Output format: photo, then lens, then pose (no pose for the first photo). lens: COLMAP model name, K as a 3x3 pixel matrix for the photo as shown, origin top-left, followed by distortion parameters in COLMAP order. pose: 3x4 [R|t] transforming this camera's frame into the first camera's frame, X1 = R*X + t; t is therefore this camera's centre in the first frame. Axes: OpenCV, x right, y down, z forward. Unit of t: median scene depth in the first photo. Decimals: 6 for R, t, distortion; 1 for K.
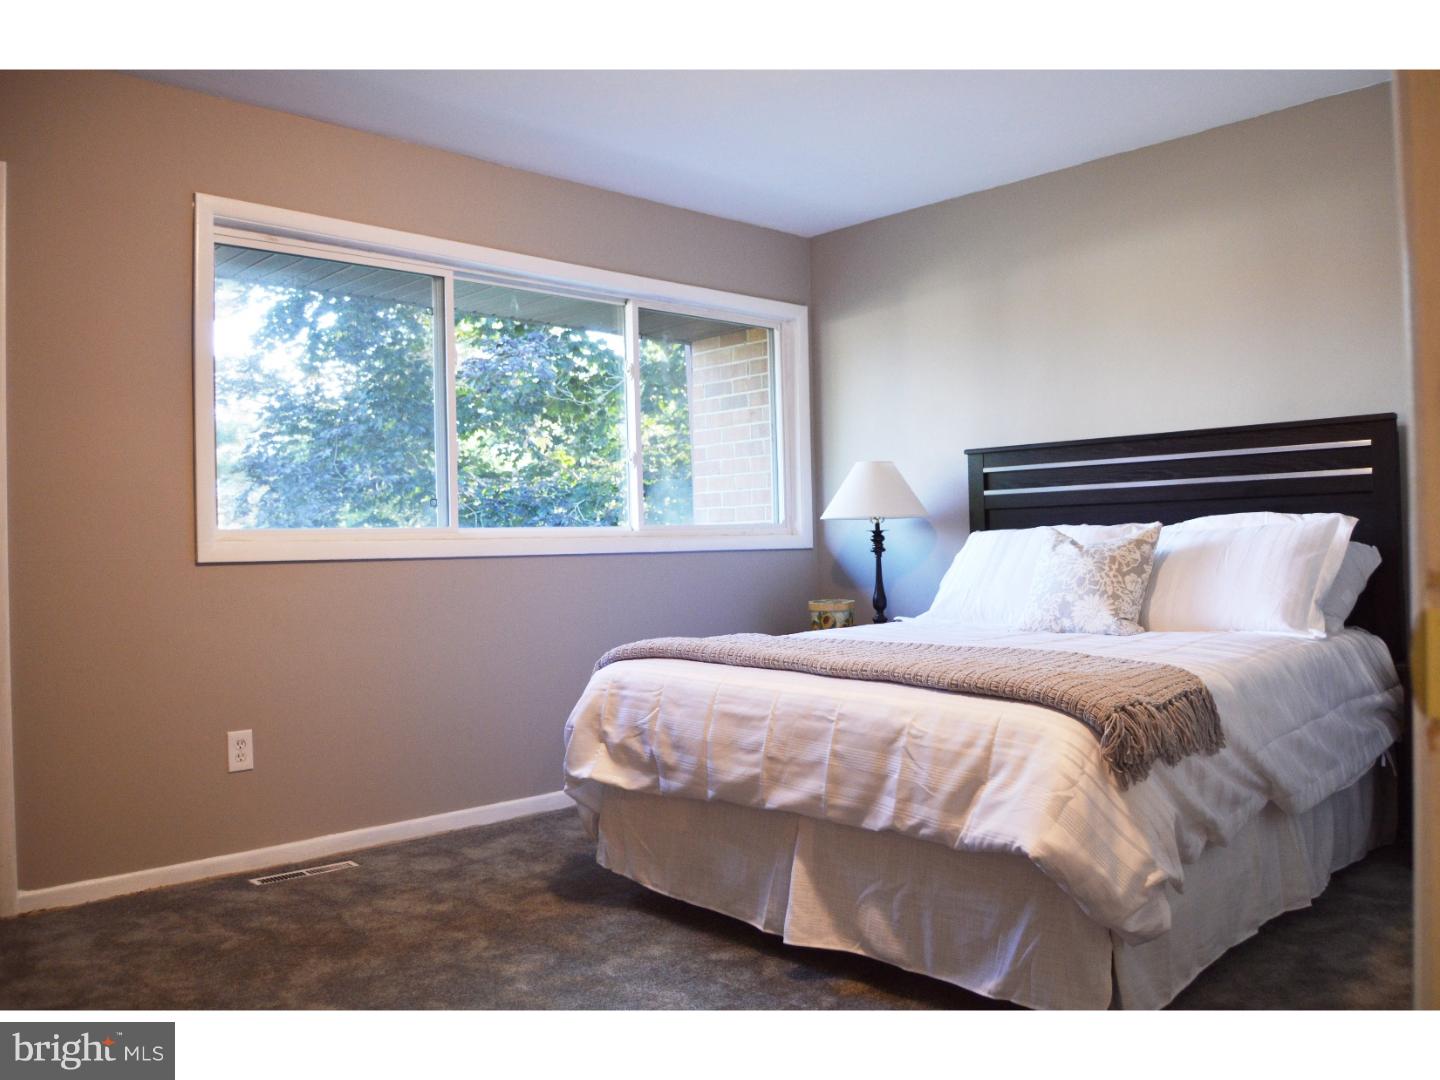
lens RADIAL K [[1139.4, 0, 720.0], [0, 1139.4, 540.0], [0, 0, 1]] dist [-0.068502, 0.003478]
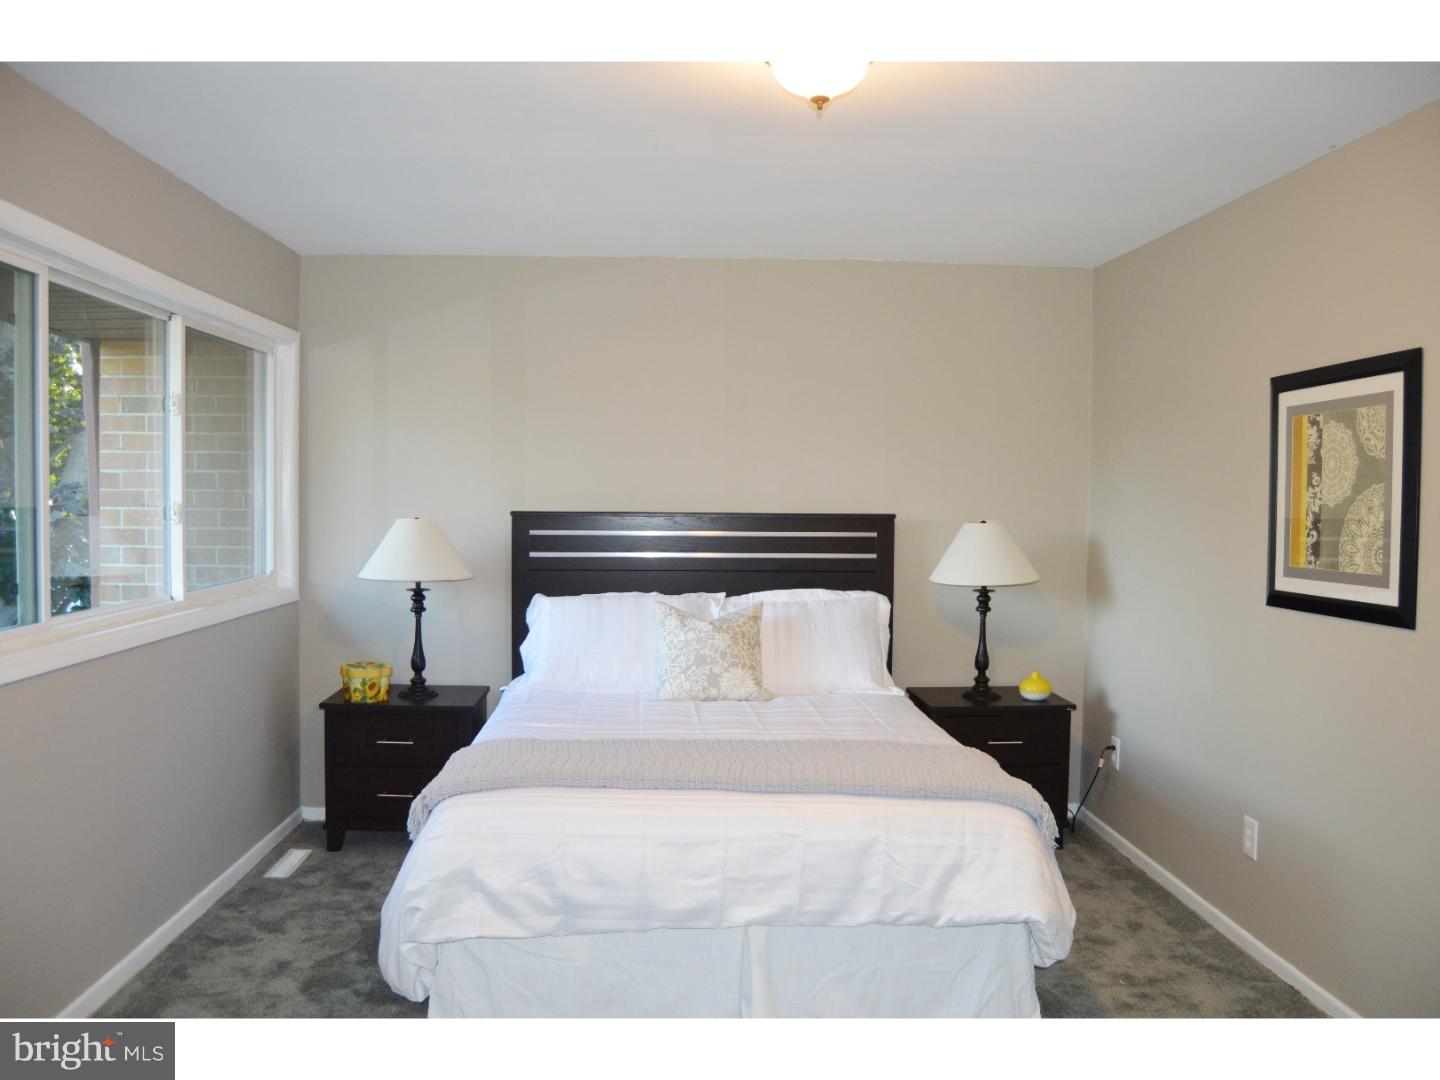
lens RADIAL K [[1139.4, 0, 720.0], [0, 1139.4, 540.0], [0, 0, 1]] dist [-0.068502, 0.003478]
pose [[0.669246, 0.003410, 0.743033, -0.541226], [-0.028858, 0.999354, 0.021407, -0.104685], [-0.742480, -0.035769, 0.668913, 0.233523]]
